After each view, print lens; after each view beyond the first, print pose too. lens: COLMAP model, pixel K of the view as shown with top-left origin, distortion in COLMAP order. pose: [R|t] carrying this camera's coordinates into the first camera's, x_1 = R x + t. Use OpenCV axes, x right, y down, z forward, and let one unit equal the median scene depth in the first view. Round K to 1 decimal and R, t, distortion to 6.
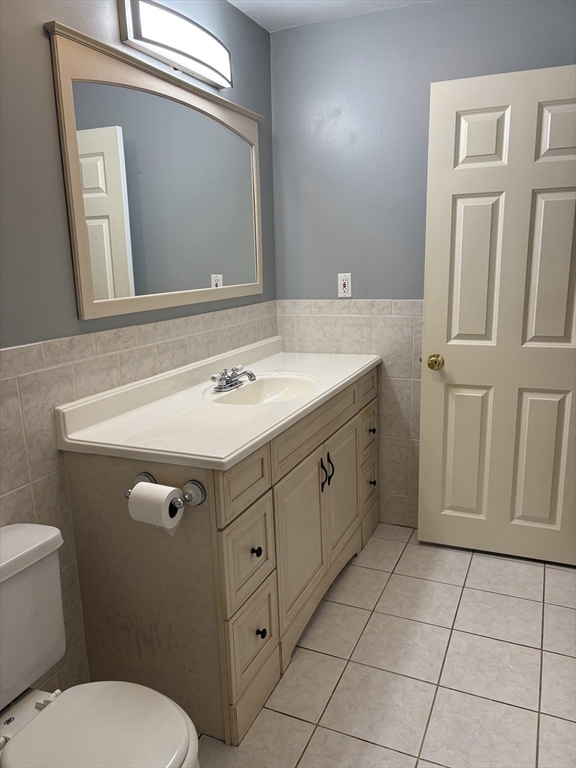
lens RADIAL K [[578.0, 0, 283.3], [0, 578.0, 385.1], [0, 0, 1]] dist [0.055489, -0.064183]
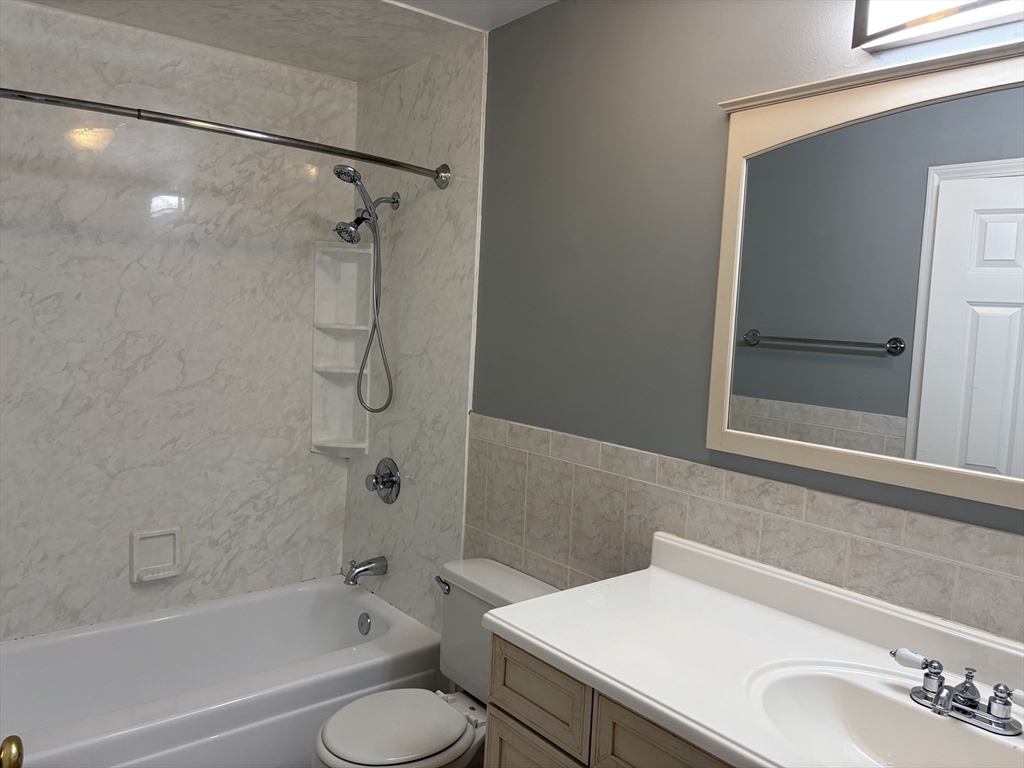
lens RADIAL K [[770.7, 0, 515.5], [0, 770.7, 387.0], [0, 0, 1]] dist [0.055489, -0.064183]
pose [[-0.434684, 0.092865, -0.895782, 0.544520], [-0.230804, 0.949962, 0.210481, -0.271169], [0.870505, 0.298243, -0.391499, 0.893242]]
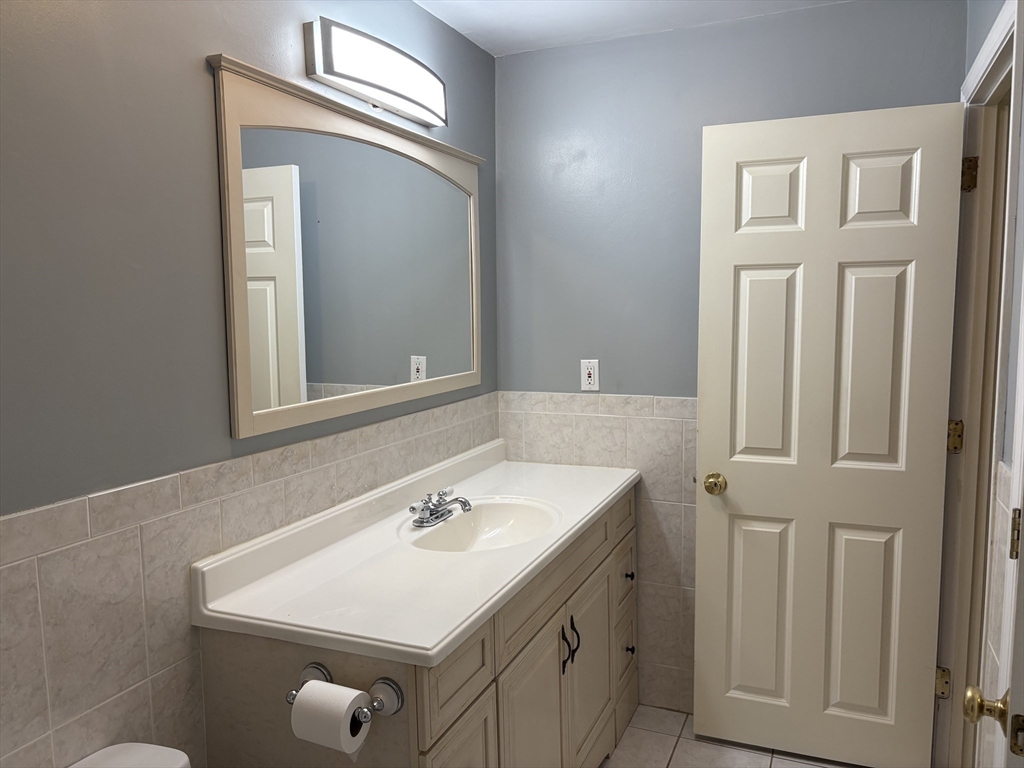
lens RADIAL K [[770.7, 0, 515.5], [0, 770.7, 387.0], [0, 0, 1]] dist [0.055489, -0.064183]
pose [[0.999608, 0.012725, 0.024930, -0.018822], [-0.009770, 0.993291, -0.115224, -0.052370], [-0.026229, 0.114935, 0.993027, 0.021830]]
